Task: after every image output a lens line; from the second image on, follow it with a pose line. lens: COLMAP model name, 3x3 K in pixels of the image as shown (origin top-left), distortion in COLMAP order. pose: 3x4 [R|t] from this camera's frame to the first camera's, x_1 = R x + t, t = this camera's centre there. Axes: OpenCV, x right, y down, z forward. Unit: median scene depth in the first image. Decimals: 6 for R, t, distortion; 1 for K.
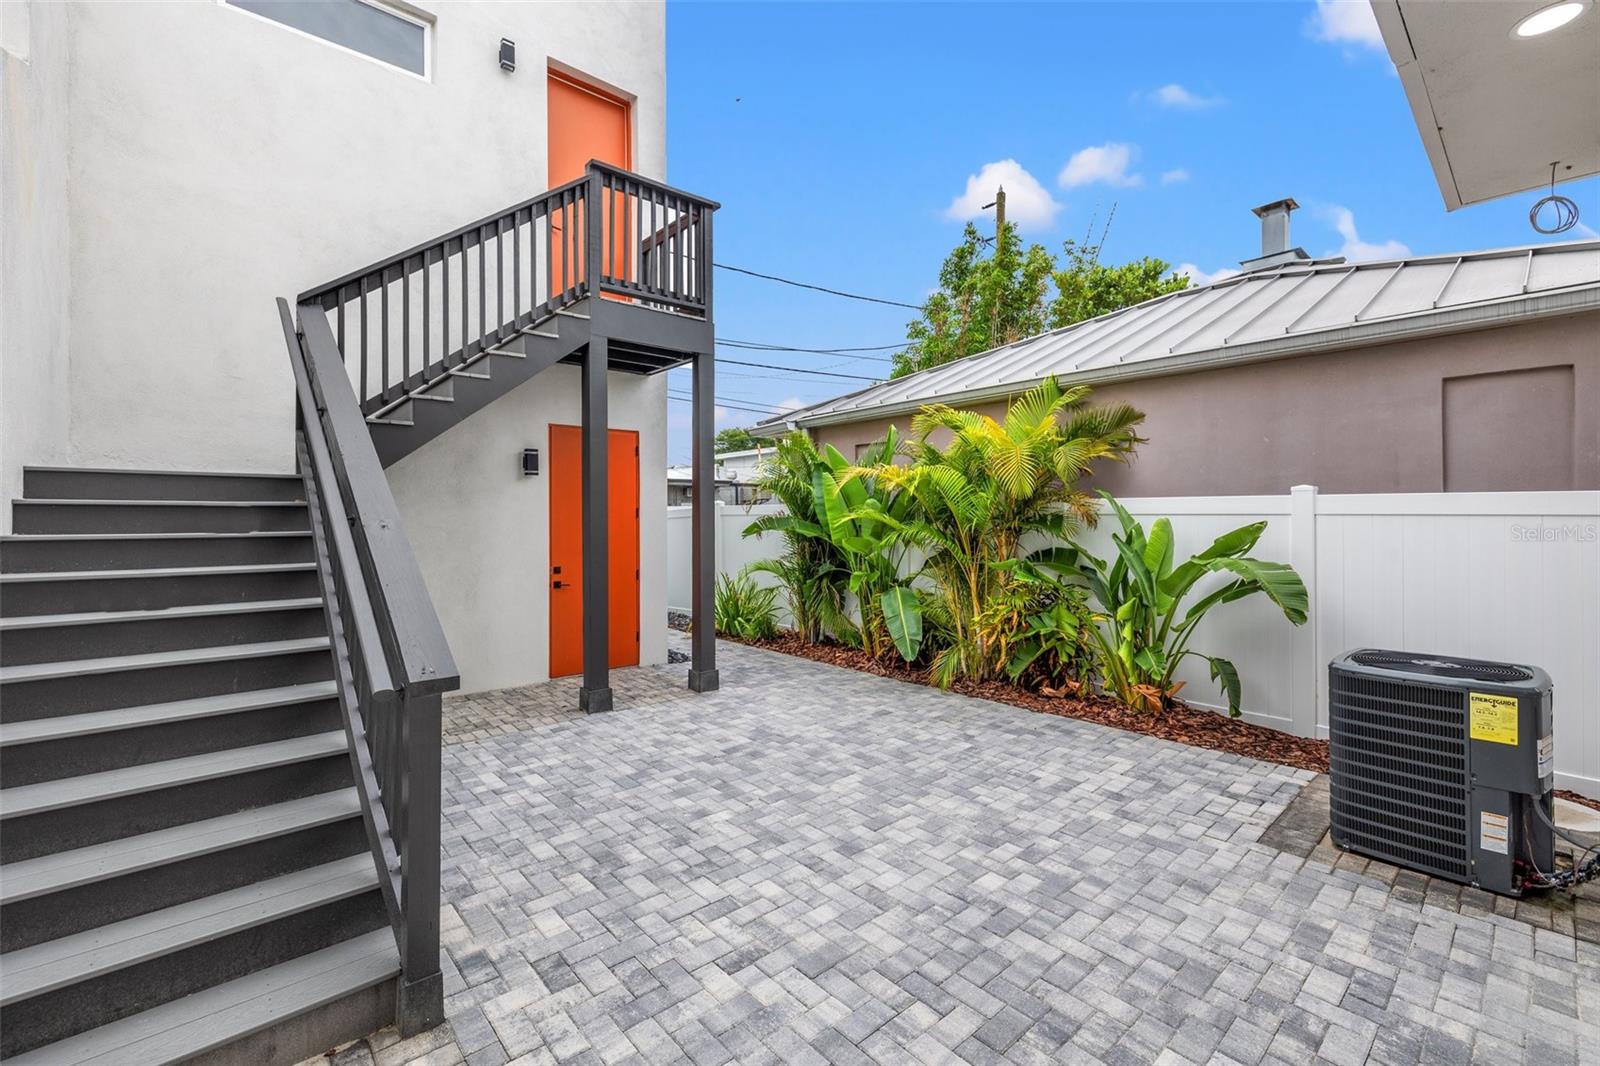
lens RADIAL K [[676.2, 0, 802.2], [0, 676.2, 517.8], [0, 0, 1]] dist [-0.000505, 0.000810]
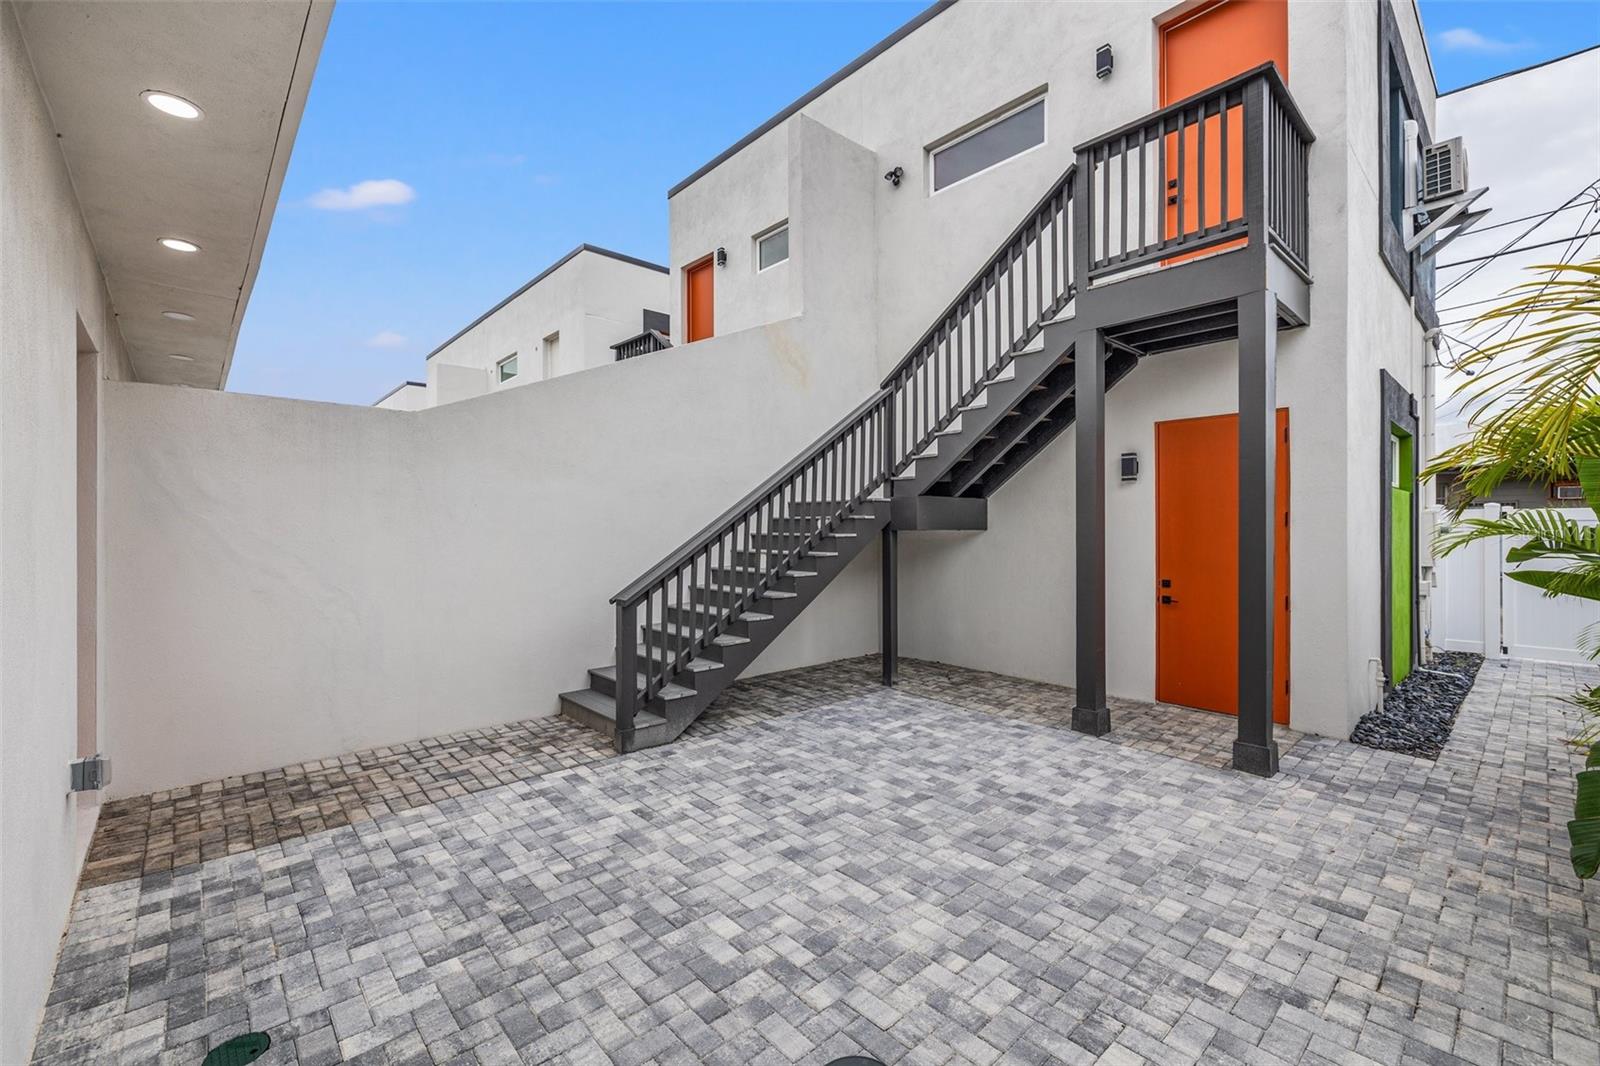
lens RADIAL K [[676.2, 0, 771.7], [0, 676.2, 529.0], [0, 0, 1]] dist [-0.000505, 0.000810]
pose [[-0.011968, 0.010045, -0.999878, 0.895166], [0.003187, 0.999945, 0.010007, -0.008733], [0.999923, -0.003067, -0.011999, 0.808516]]
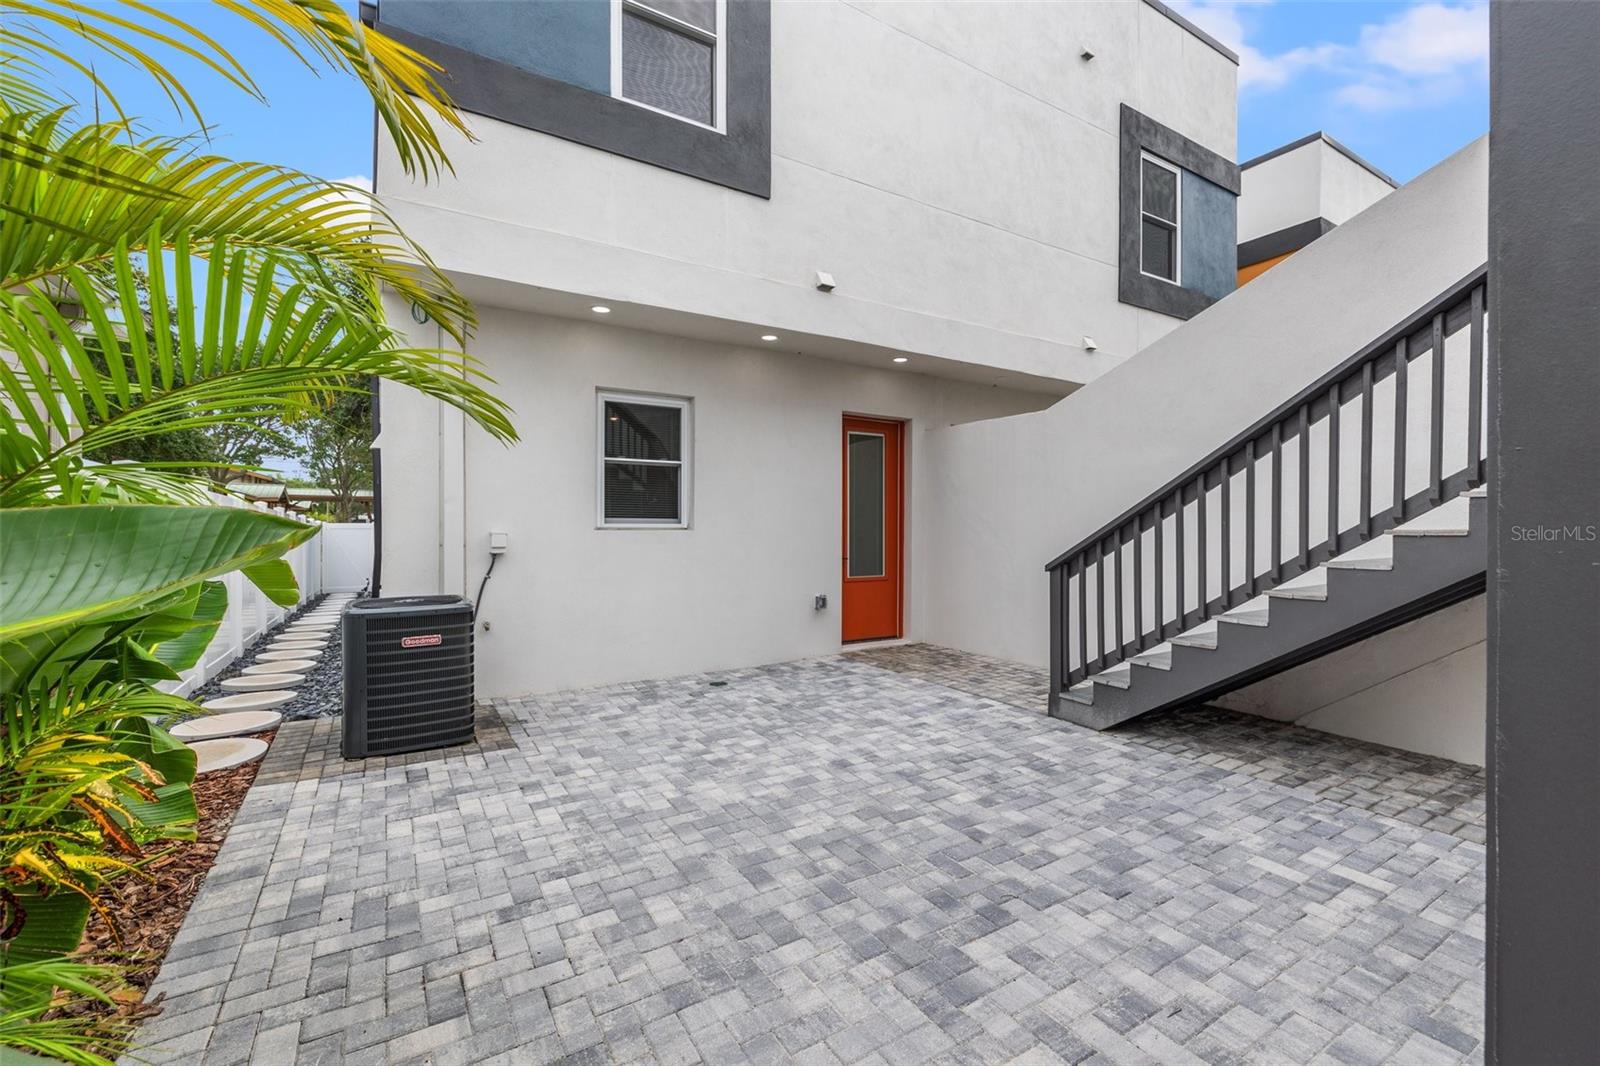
lens RADIAL K [[676.2, 0, 795.7], [0, 676.2, 526.6], [0, 0, 1]] dist [-0.000505, 0.000810]
pose [[-0.982984, 0.000168, 0.183692, -0.058998], [0.000531, 0.999998, 0.001928, 0.055242], [-0.183692, 0.001993, -0.982982, 1.806198]]
